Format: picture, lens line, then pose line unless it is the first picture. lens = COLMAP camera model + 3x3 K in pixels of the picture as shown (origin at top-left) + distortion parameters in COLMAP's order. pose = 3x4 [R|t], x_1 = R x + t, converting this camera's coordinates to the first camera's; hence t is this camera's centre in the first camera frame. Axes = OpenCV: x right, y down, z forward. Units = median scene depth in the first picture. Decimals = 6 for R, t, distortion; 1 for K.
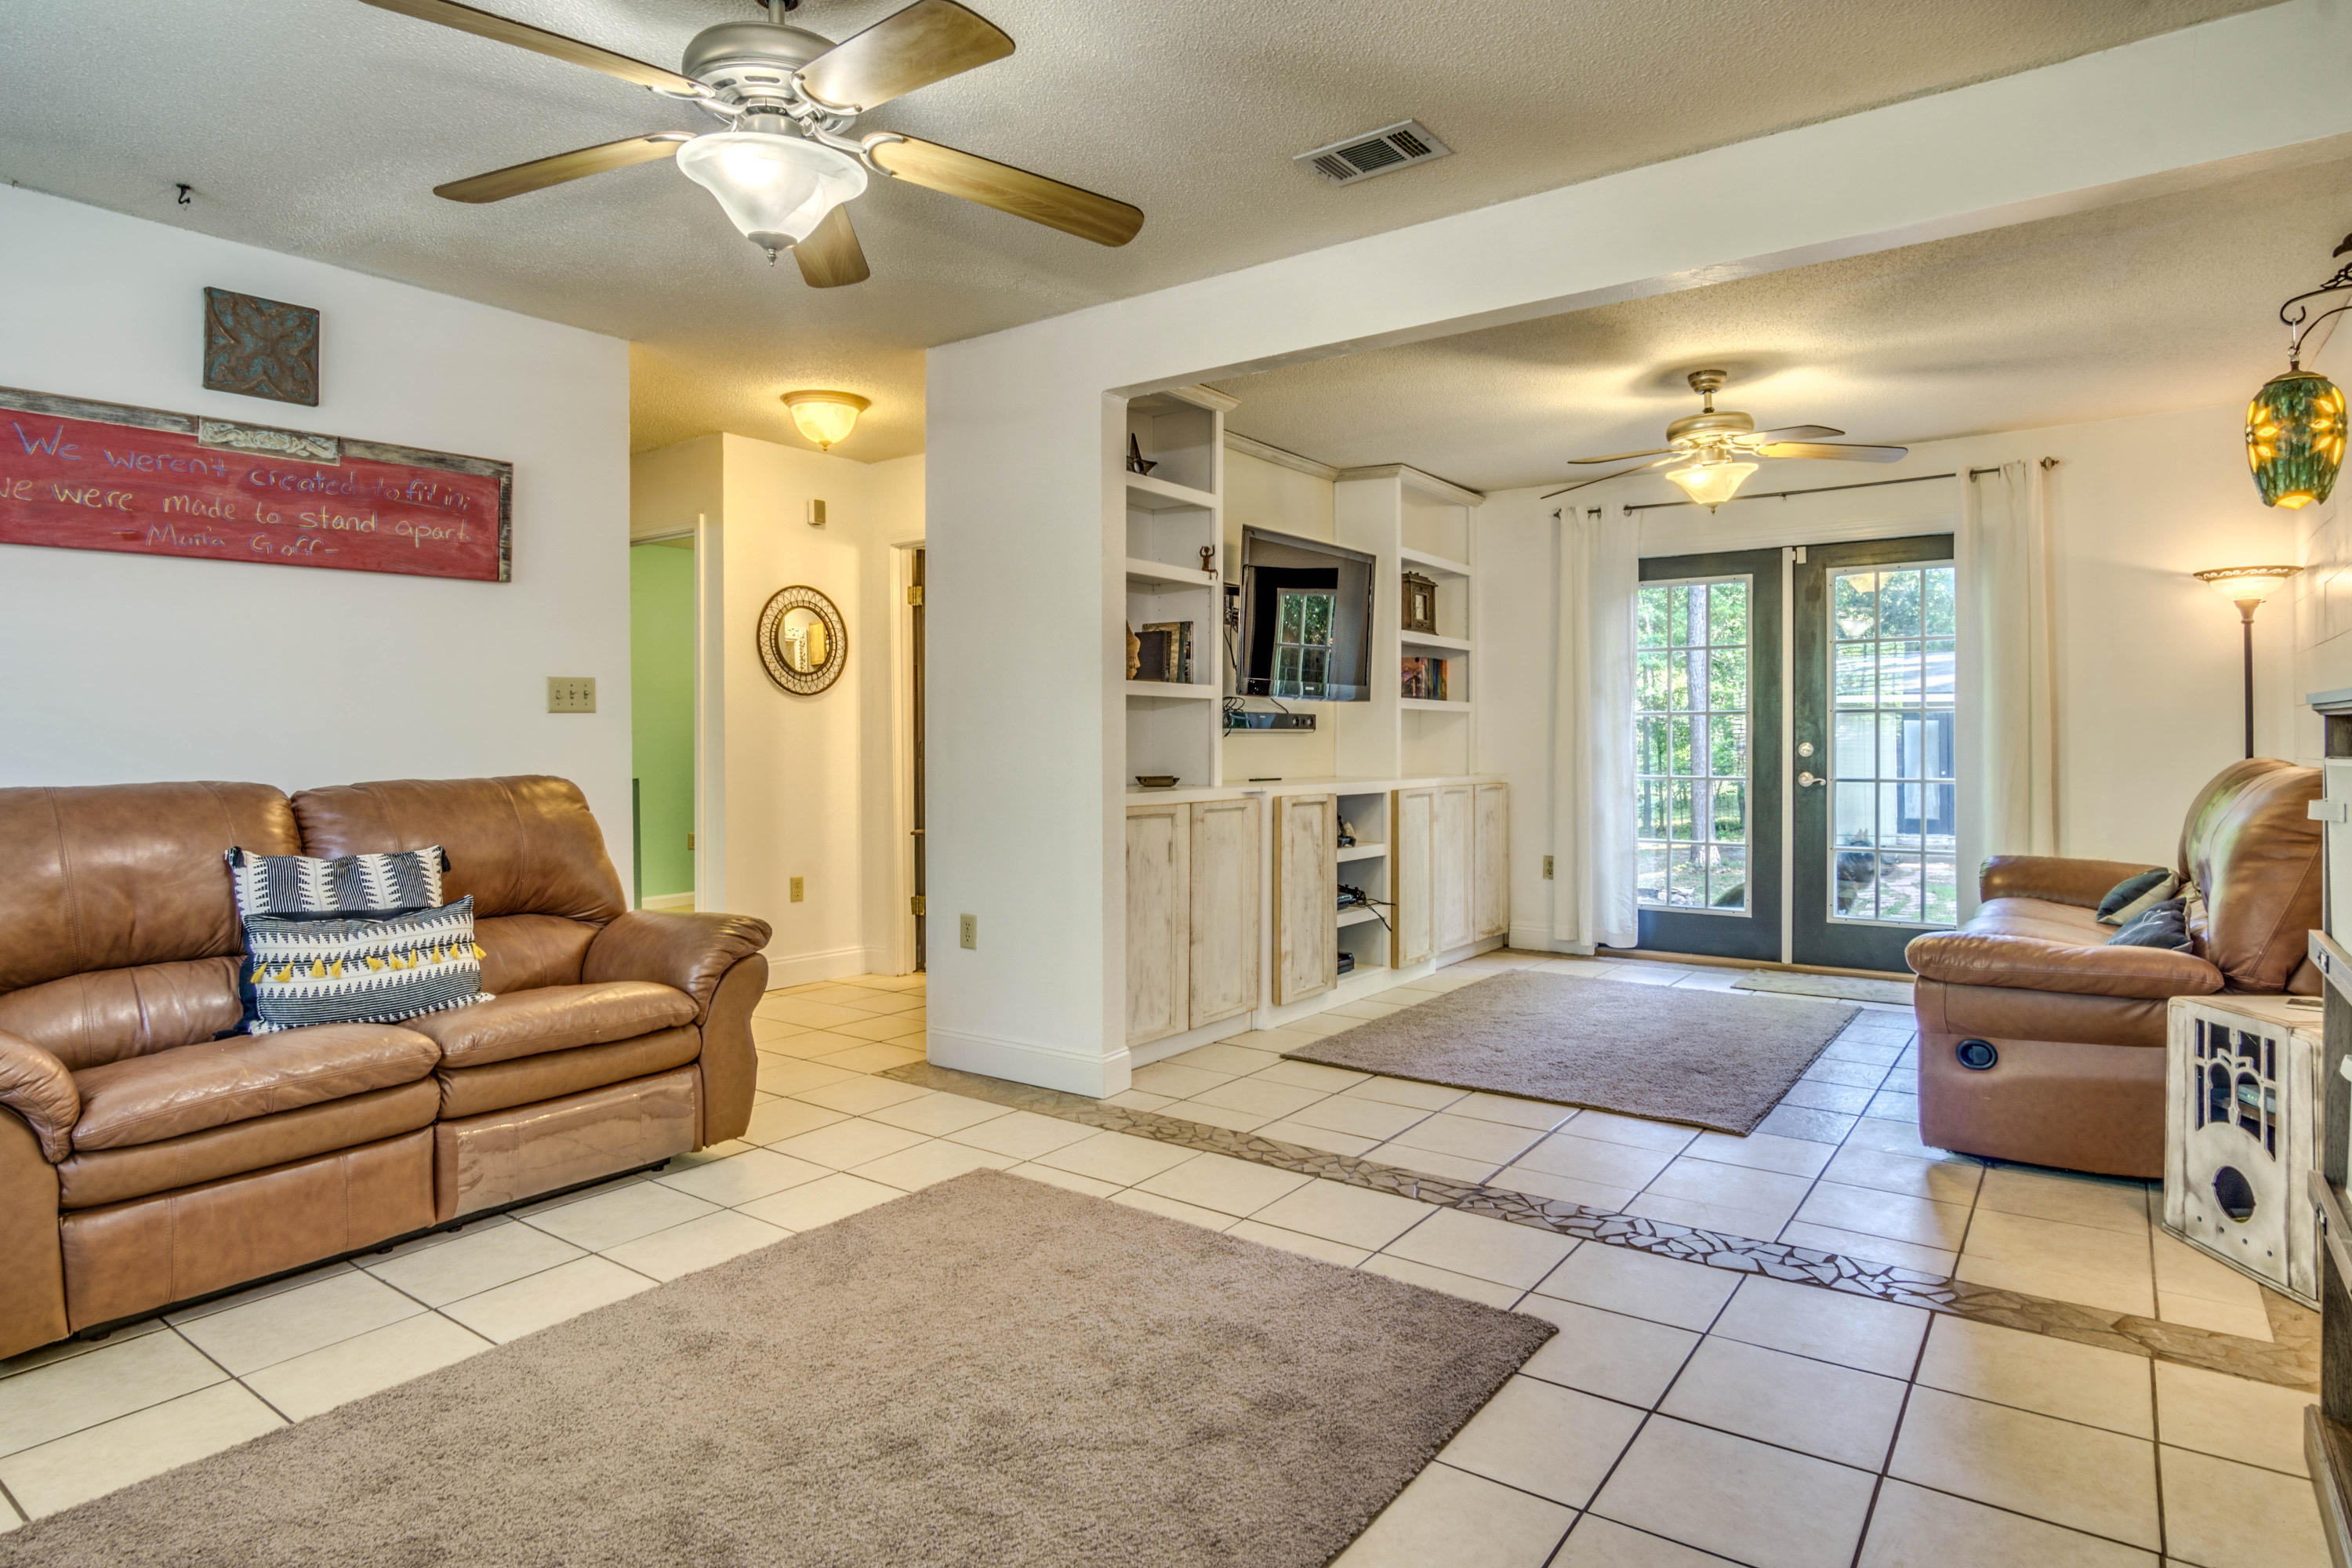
lens RADIAL K [[1278.1, 0, 1162.2], [0, 1278.1, 746.0], [0, 0, 1]] dist [-0.020277, 0.001825]
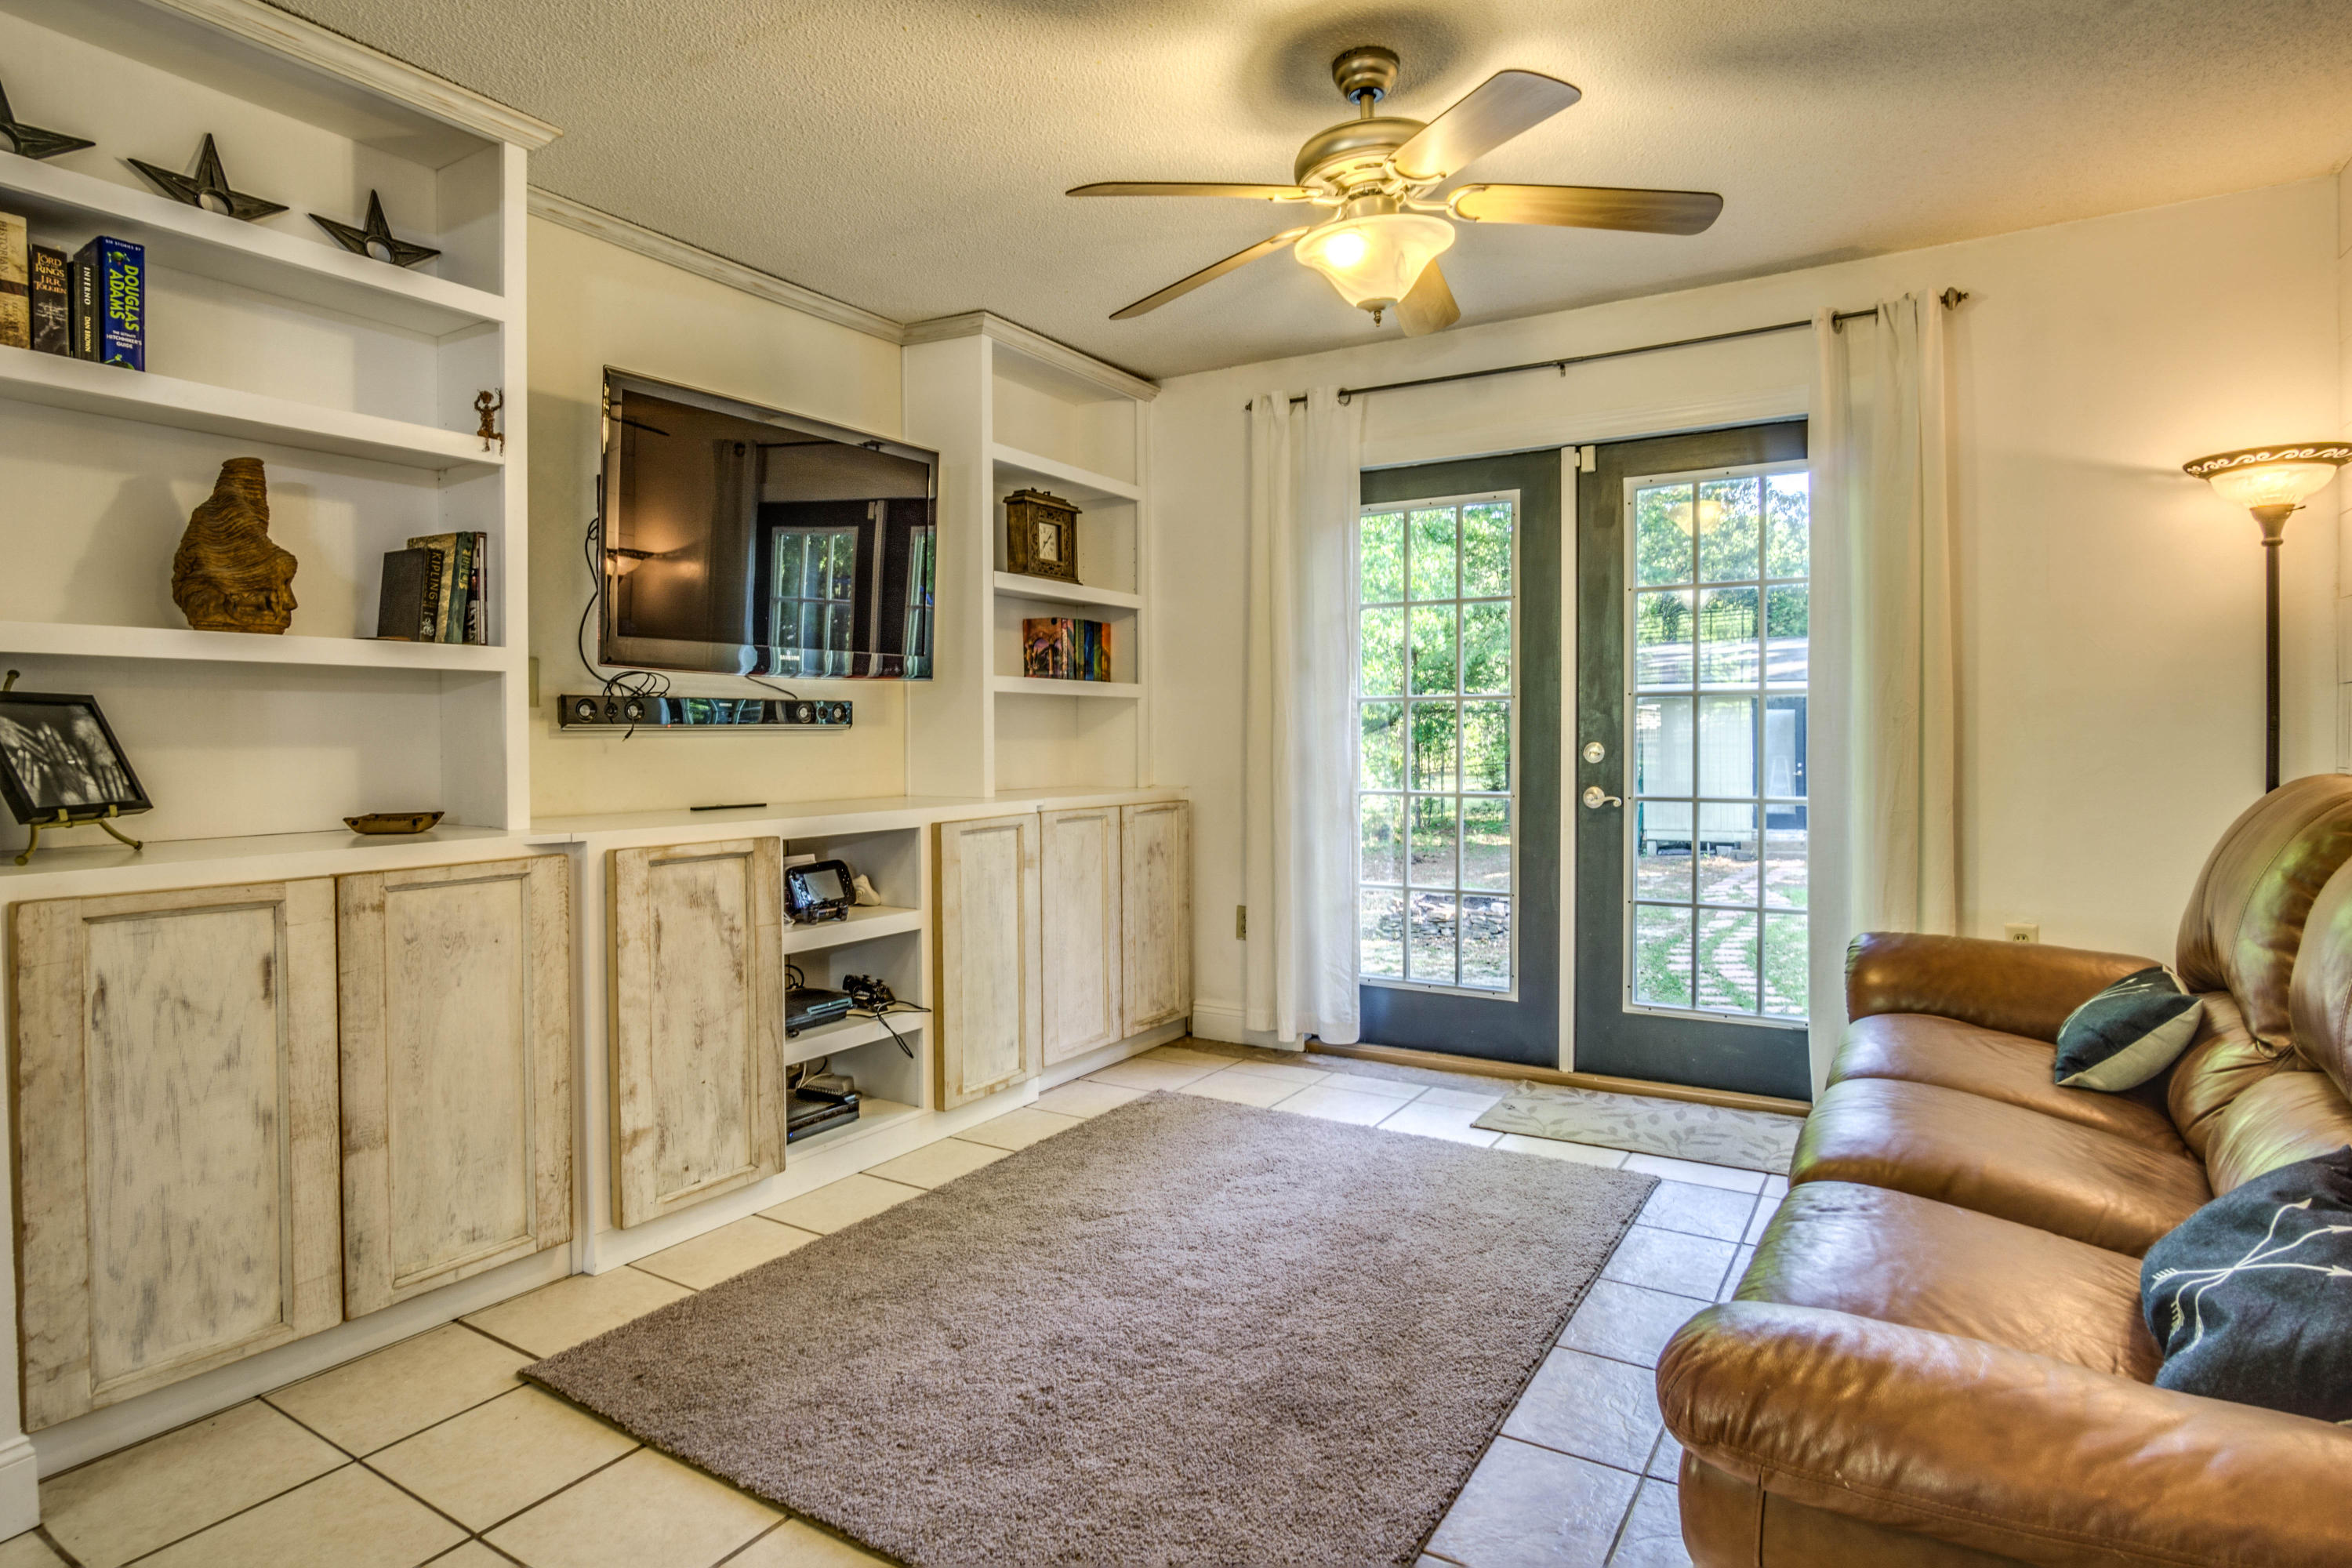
lens RADIAL K [[1268.2, 0, 1160.6], [0, 1268.2, 764.5], [0, 0, 1]] dist [-0.033745, 0.009359]
pose [[0.996725, -0.005987, 0.080639, 0.229723], [0.004270, 0.999761, 0.021441, -0.006157], [-0.080748, -0.021027, 0.996513, 0.364728]]
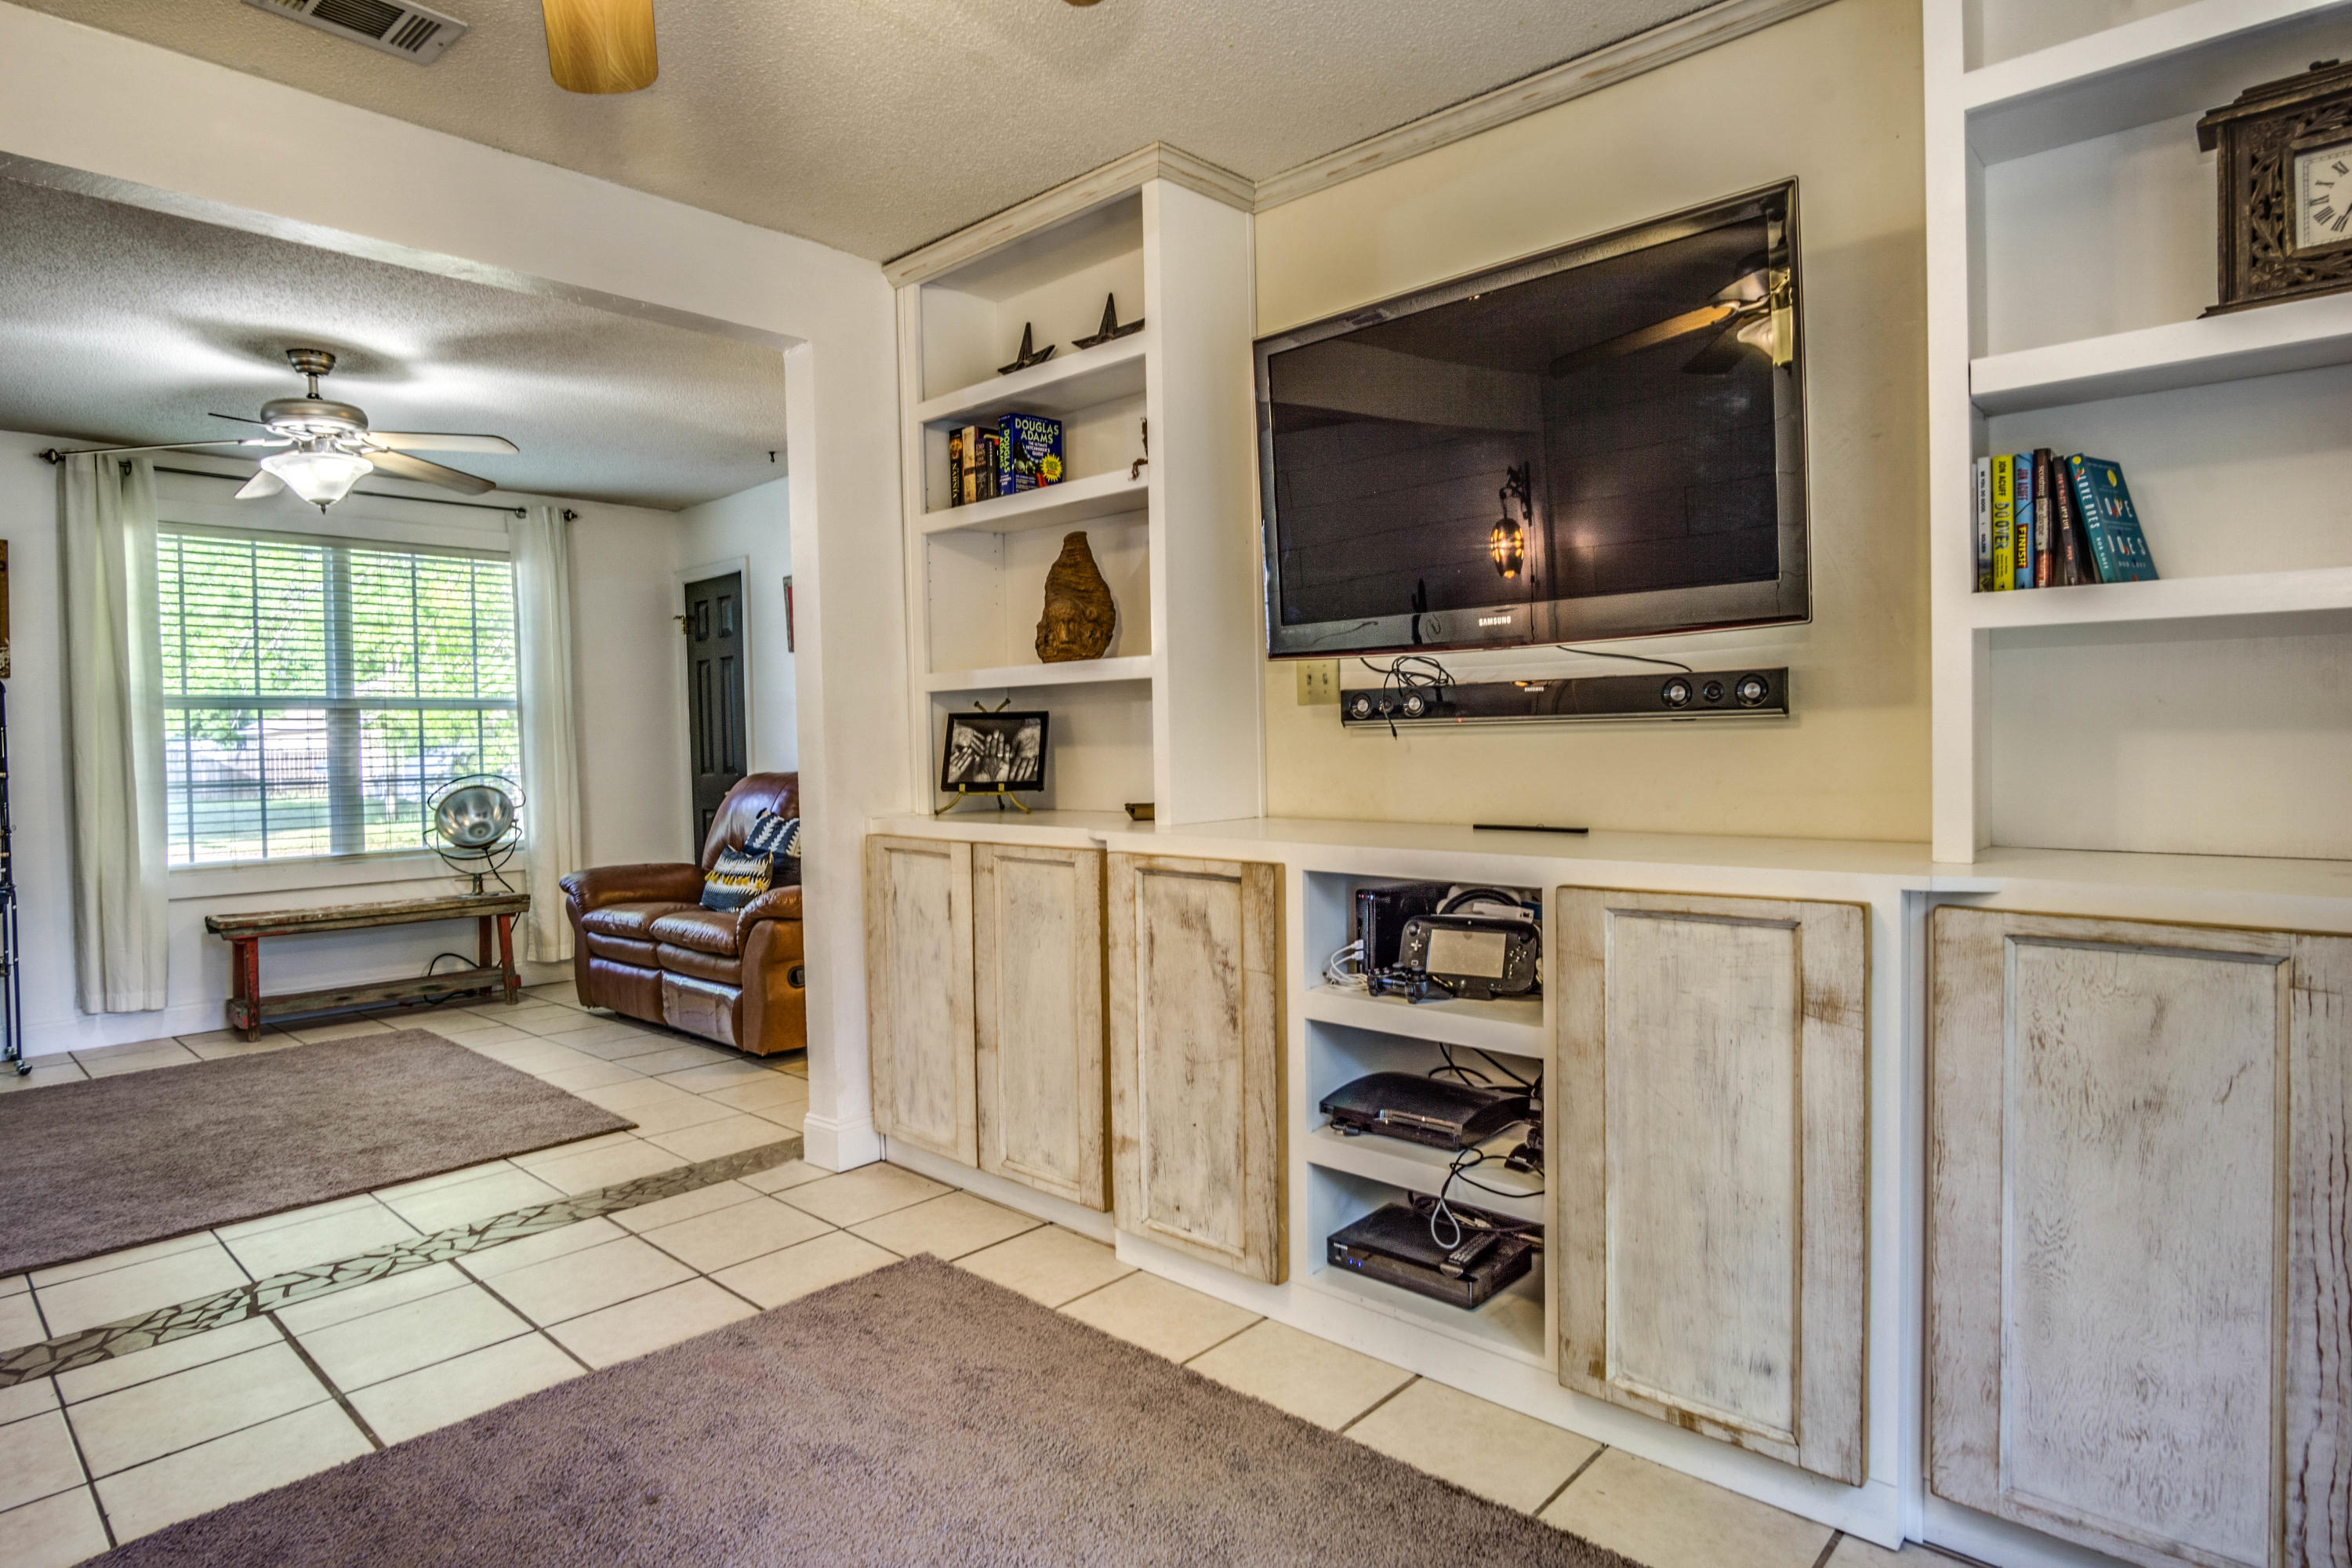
lens RADIAL K [[1268.2, 0, 1160.6], [0, 1268.2, 764.5], [0, 0, 1]] dist [-0.033745, 0.009359]
pose [[-0.111547, 0.024148, -0.993466, 0.516529], [0.016308, 0.999615, 0.022466, -0.008265], [0.993625, -0.013695, -0.111898, 0.885315]]
